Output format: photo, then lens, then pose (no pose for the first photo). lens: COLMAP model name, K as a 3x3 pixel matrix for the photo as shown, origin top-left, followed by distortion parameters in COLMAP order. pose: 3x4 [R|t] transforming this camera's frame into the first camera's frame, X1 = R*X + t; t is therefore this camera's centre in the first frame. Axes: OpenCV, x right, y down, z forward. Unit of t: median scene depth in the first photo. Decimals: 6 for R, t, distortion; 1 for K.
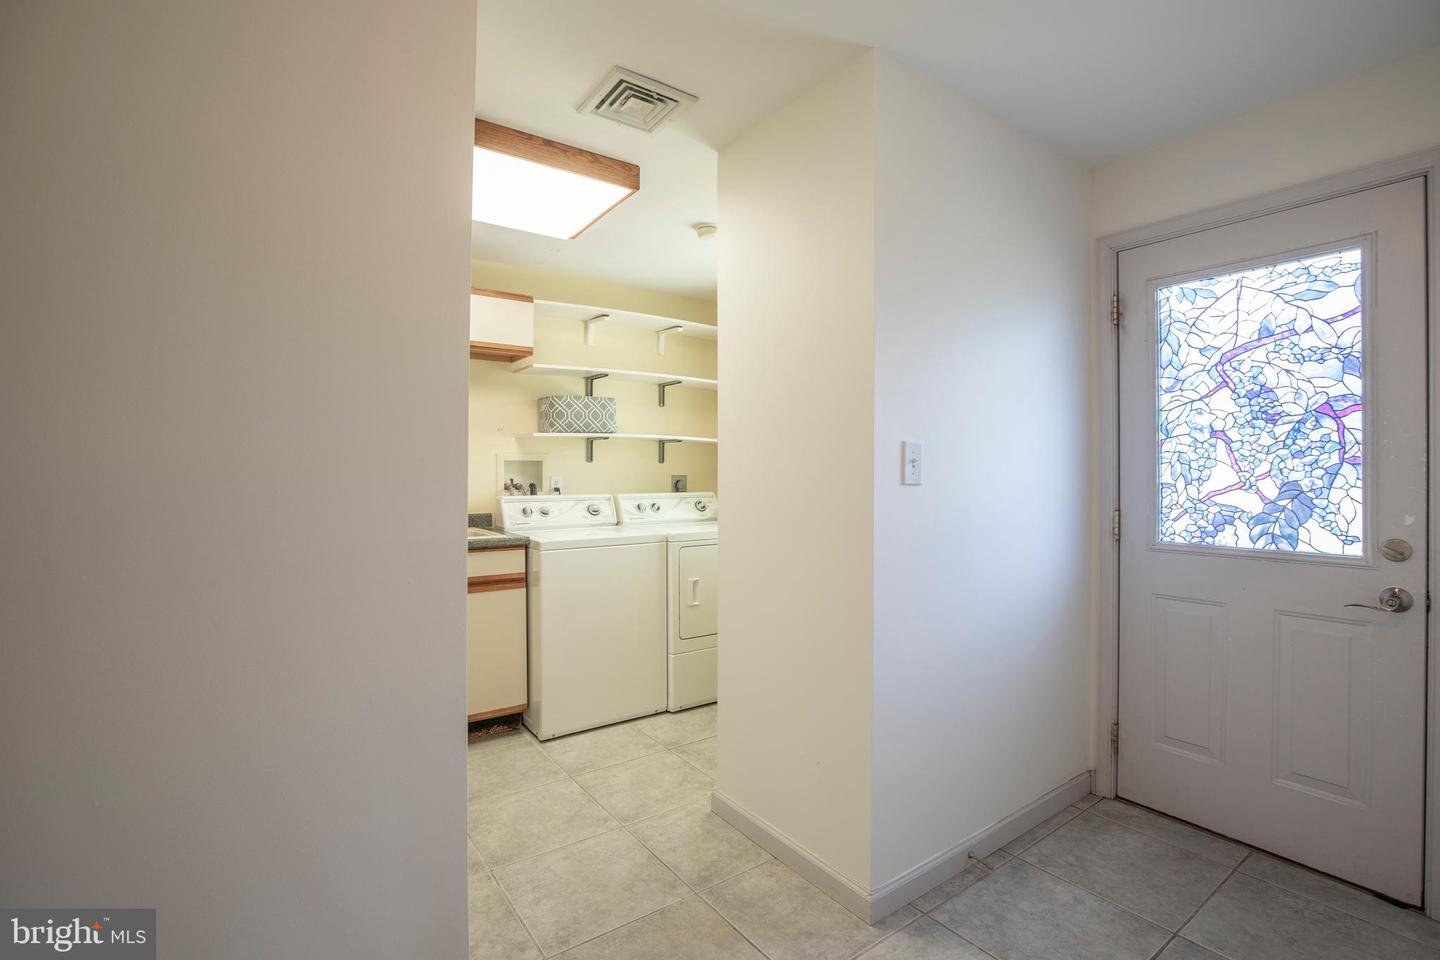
lens RADIAL K [[664.7, 0, 724.3], [0, 664.7, 471.9], [0, 0, 1]] dist [-0.034497, 0.006691]
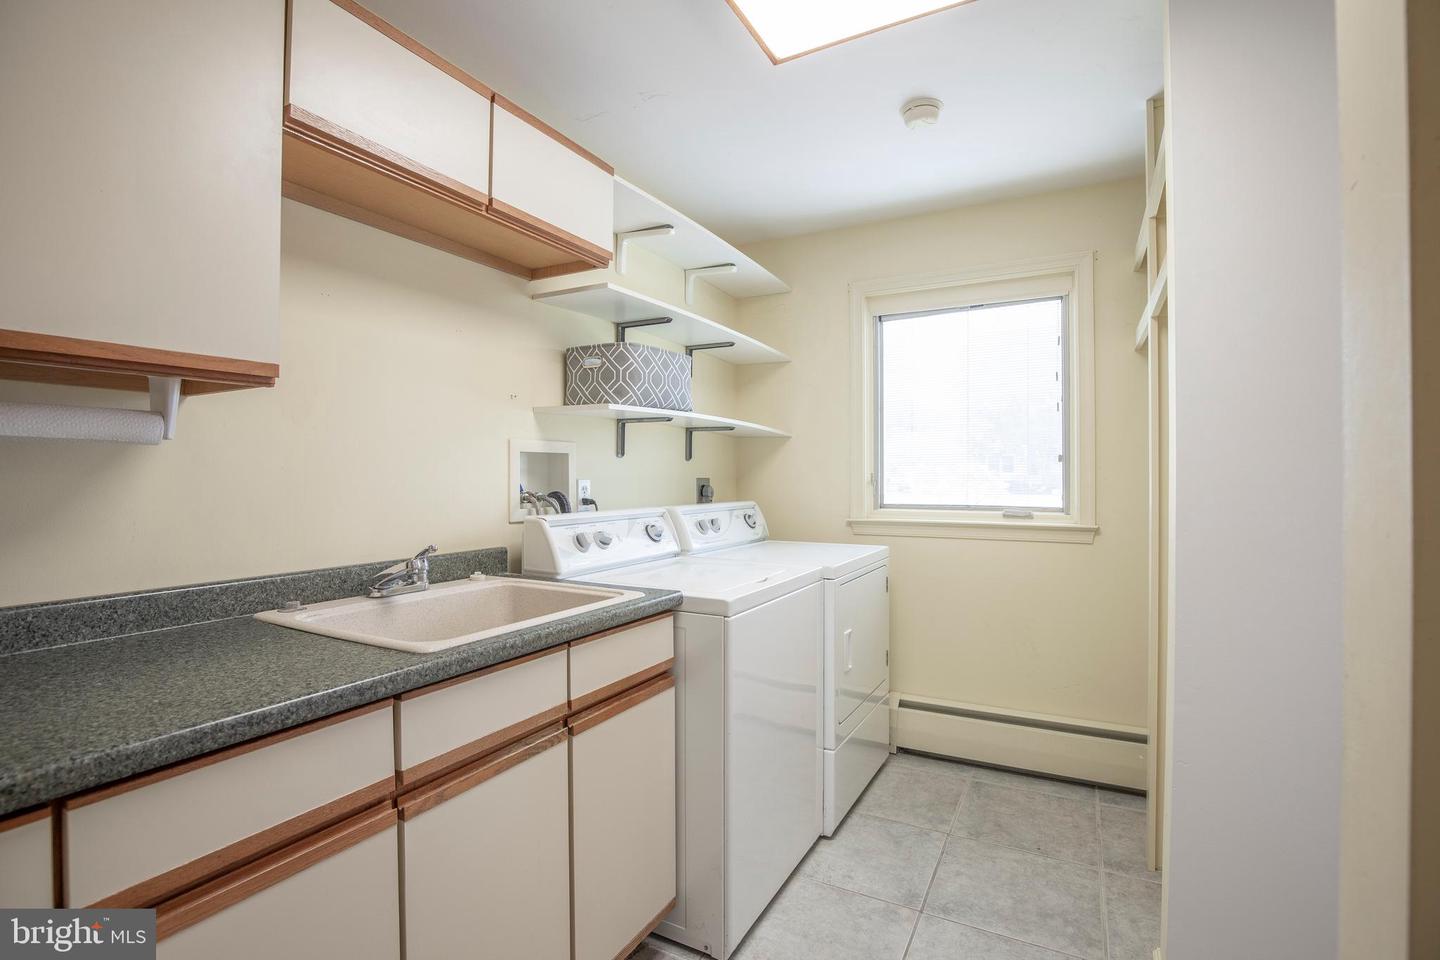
lens RADIAL K [[664.7, 0, 723.7], [0, 664.7, 472.1], [0, 0, 1]] dist [-0.034497, 0.006691]
pose [[0.896847, 0.002318, 0.442335, -0.414986], [-0.000135, 0.999988, -0.004968, 0.002736], [-0.442341, 0.004396, 0.896836, 0.409566]]
